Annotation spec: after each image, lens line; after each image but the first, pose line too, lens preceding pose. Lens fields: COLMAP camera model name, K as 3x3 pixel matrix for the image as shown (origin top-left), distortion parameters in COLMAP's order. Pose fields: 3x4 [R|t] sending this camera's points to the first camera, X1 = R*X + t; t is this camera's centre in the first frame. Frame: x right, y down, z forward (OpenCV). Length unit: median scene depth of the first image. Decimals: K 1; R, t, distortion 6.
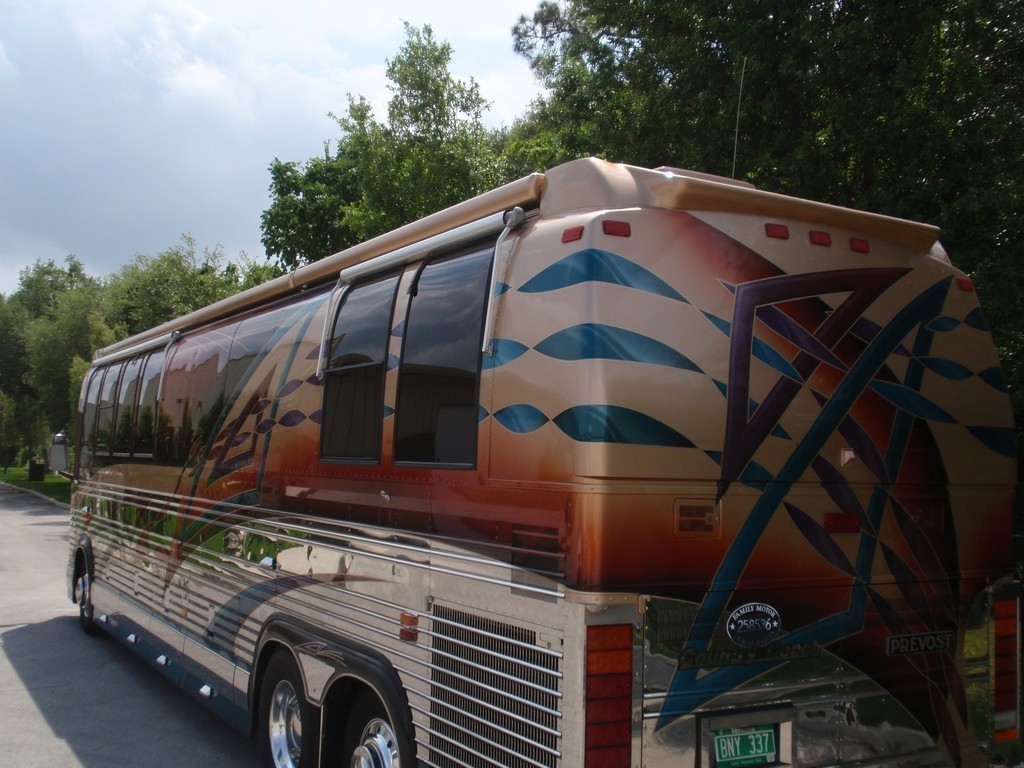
lens RADIAL K [[1093.9, 0, 512.0], [0, 1093.9, 384.0], [0, 0, 1]] dist [0.016410, 0.013311]
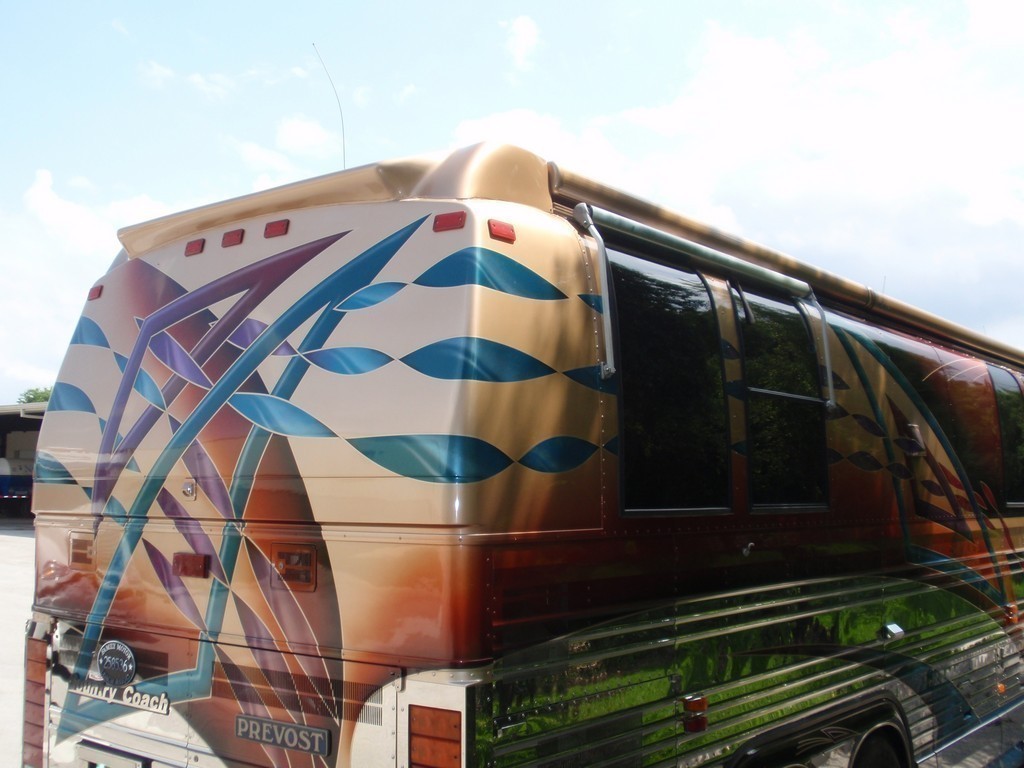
lens RADIAL K [[1093.9, 0, 512.0], [0, 1093.9, 384.0], [0, 0, 1]] dist [0.016410, 0.013311]
pose [[0.339192, -0.108629, -0.934424, 1.190469], [0.076771, 0.993194, -0.087594, 0.078201], [0.937579, -0.042025, 0.345223, 0.928297]]
